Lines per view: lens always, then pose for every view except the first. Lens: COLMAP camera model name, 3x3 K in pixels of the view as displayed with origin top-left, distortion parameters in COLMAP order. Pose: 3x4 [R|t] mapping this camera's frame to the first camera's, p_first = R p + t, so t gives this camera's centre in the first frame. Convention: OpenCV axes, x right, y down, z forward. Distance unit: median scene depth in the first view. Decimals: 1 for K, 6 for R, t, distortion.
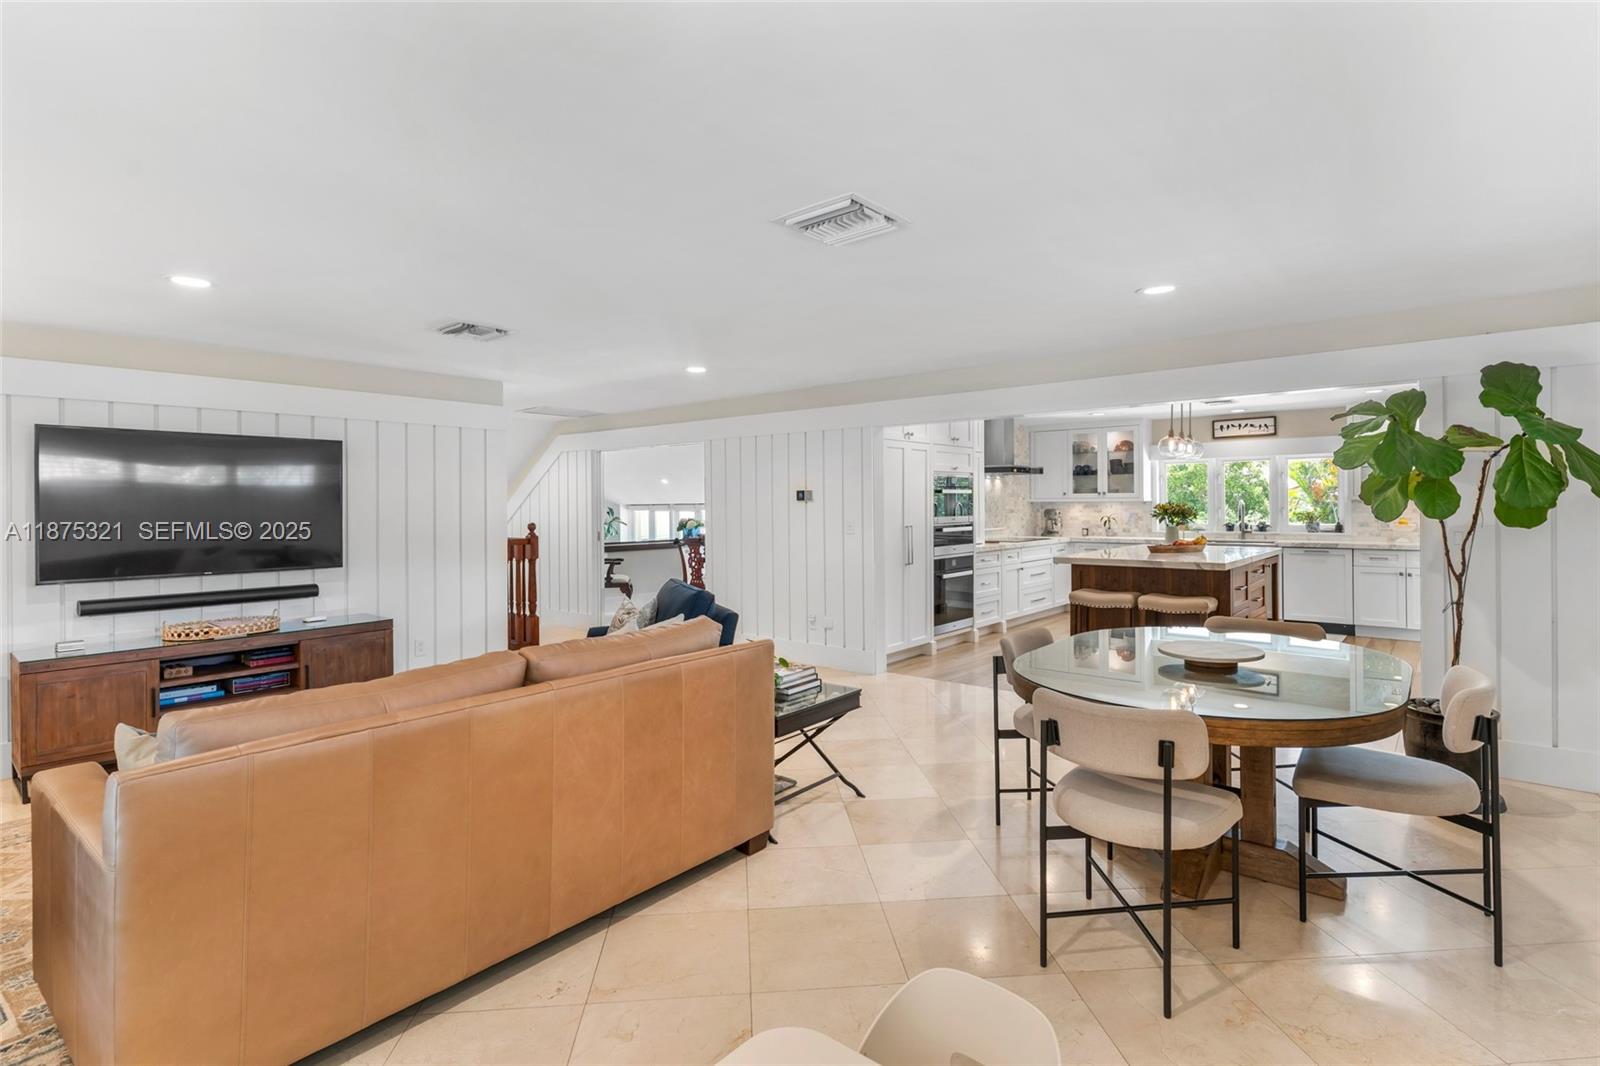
lens RADIAL K [[796.8, 0, 802.0], [0, 796.8, 508.5], [0, 0, 1]] dist [0.017643, 0.000051]
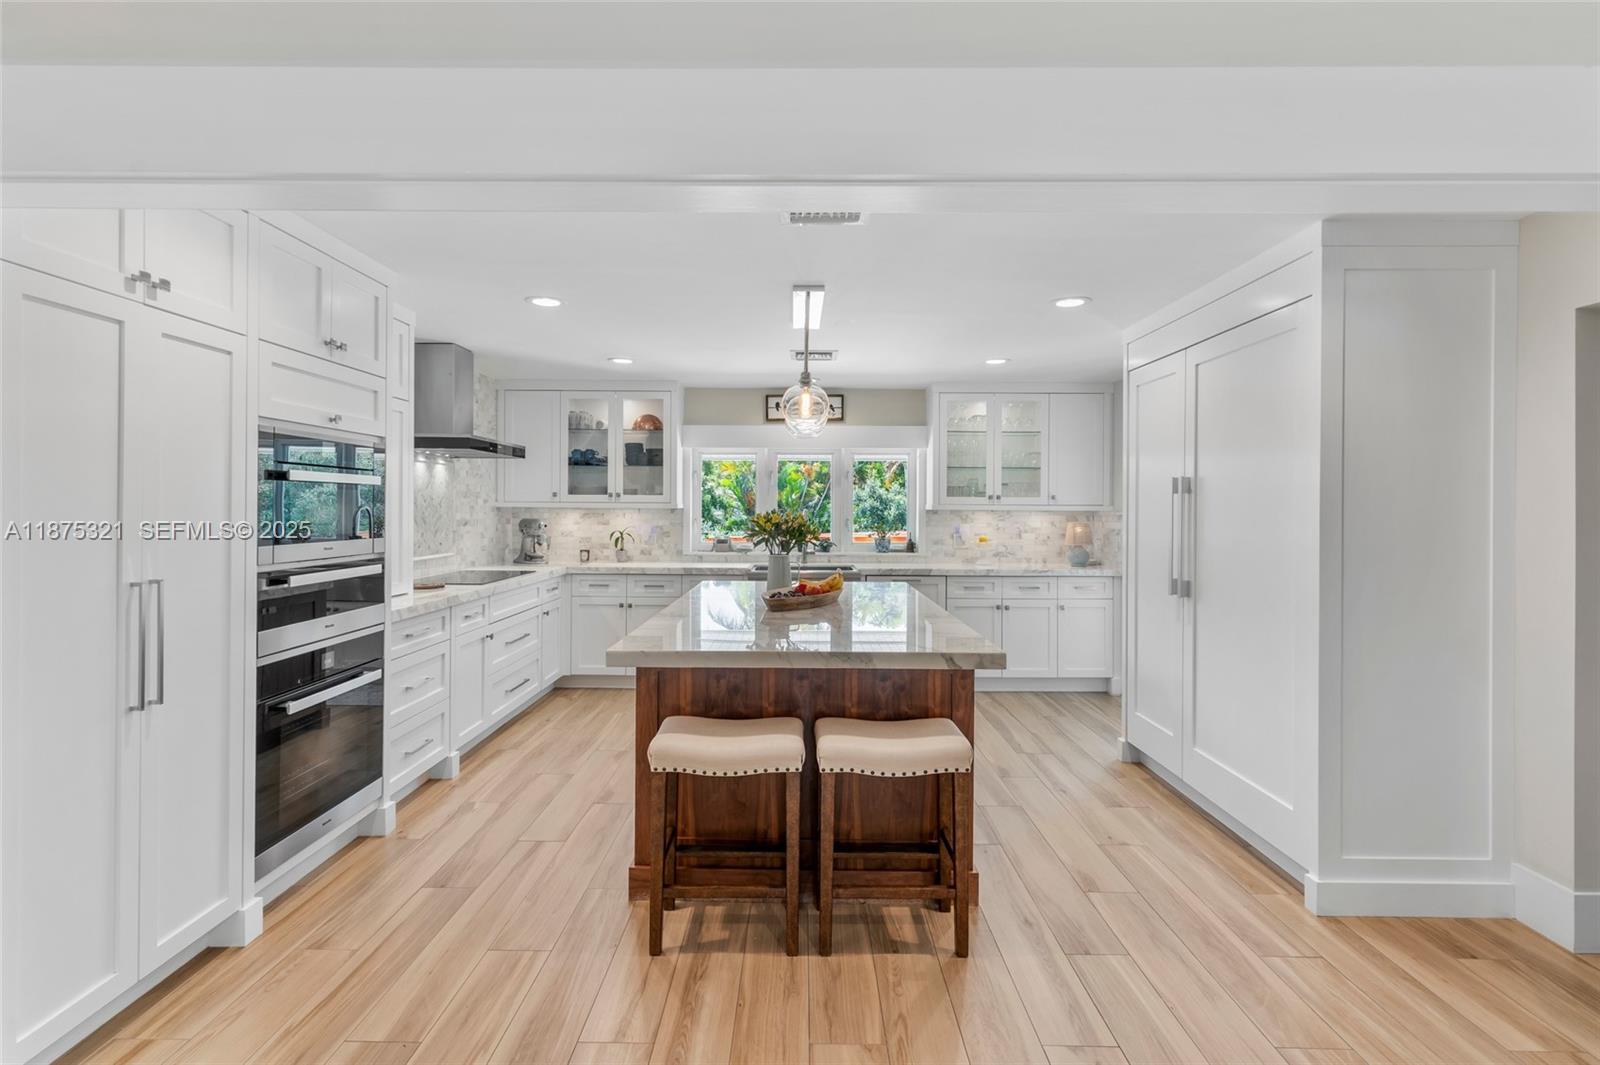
lens RADIAL K [[785.6, 0, 800.8], [0, 785.6, 510.3], [0, 0, 1]] dist [-0.002021, -0.000013]
pose [[0.774957, 0.011222, 0.631914, 0.106295], [-0.008332, 0.999937, -0.007540, -0.003723], [-0.631958, 0.000578, 0.775002, 0.466101]]
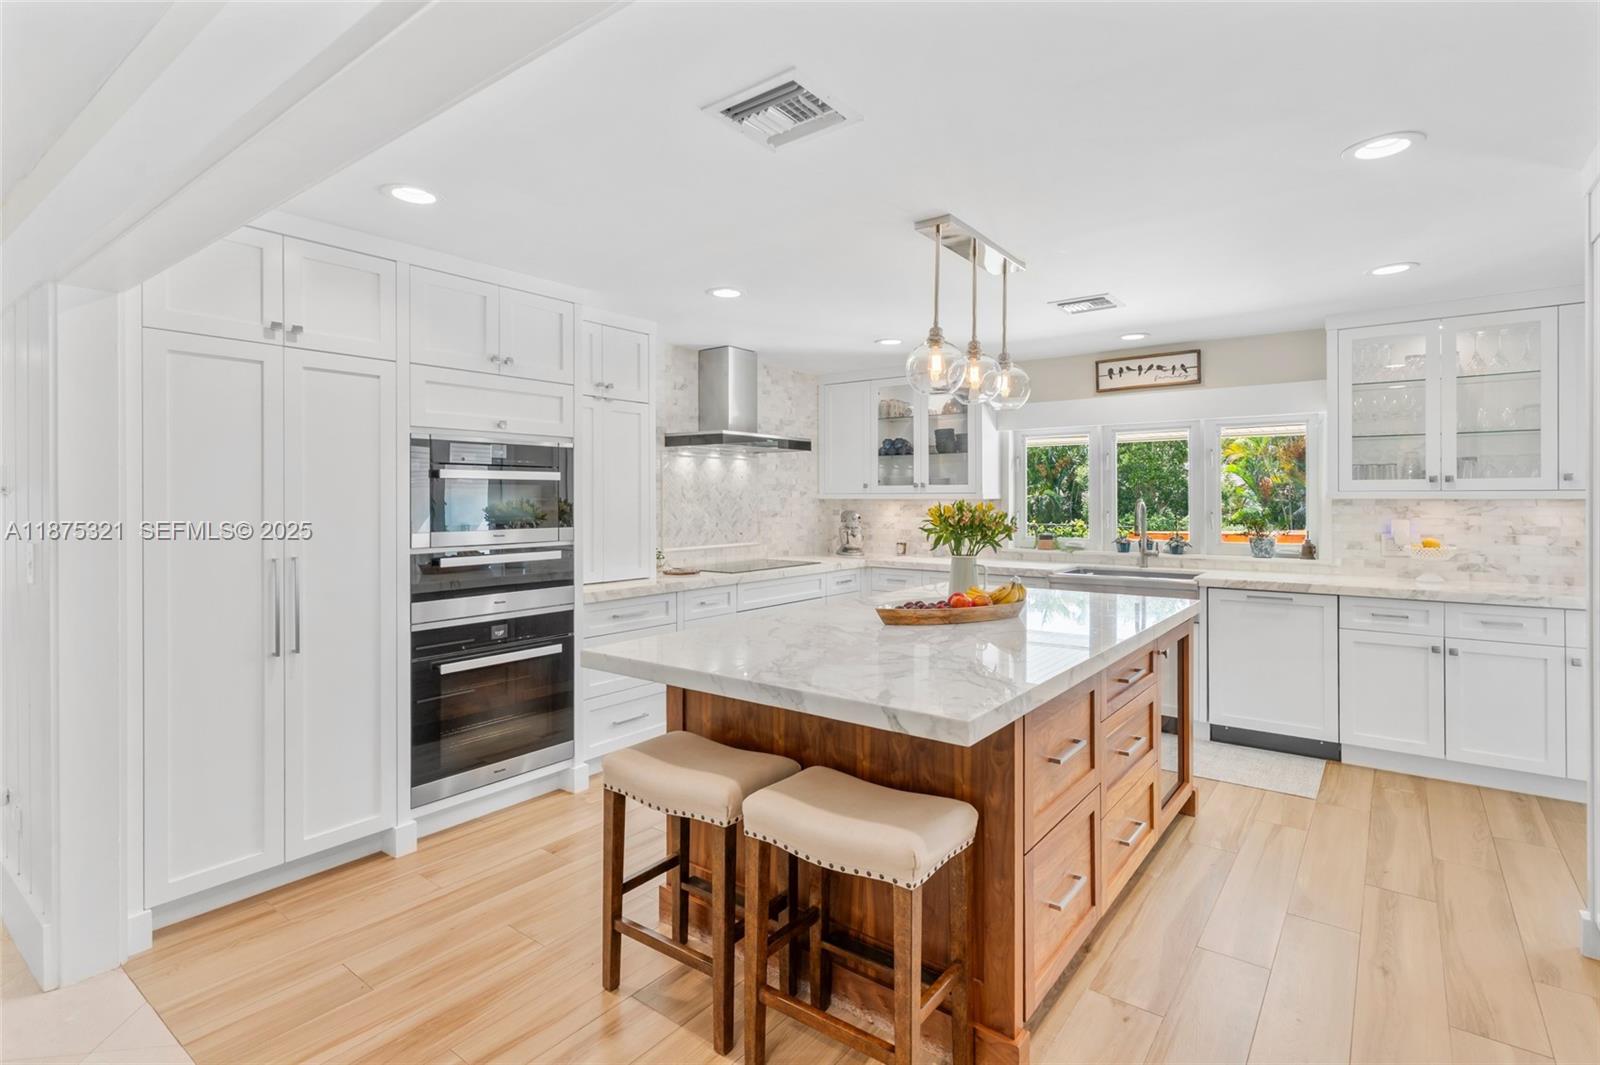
lens RADIAL K [[786.0, 0, 795.8], [0, 786.0, 501.4], [0, 0, 1]] dist [0.001426, 0.000399]
pose [[0.999410, 0.006917, 0.033630, 0.289304], [-0.006831, 0.999973, -0.002668, -0.005307], [-0.033648, 0.002436, 0.999431, 0.458029]]
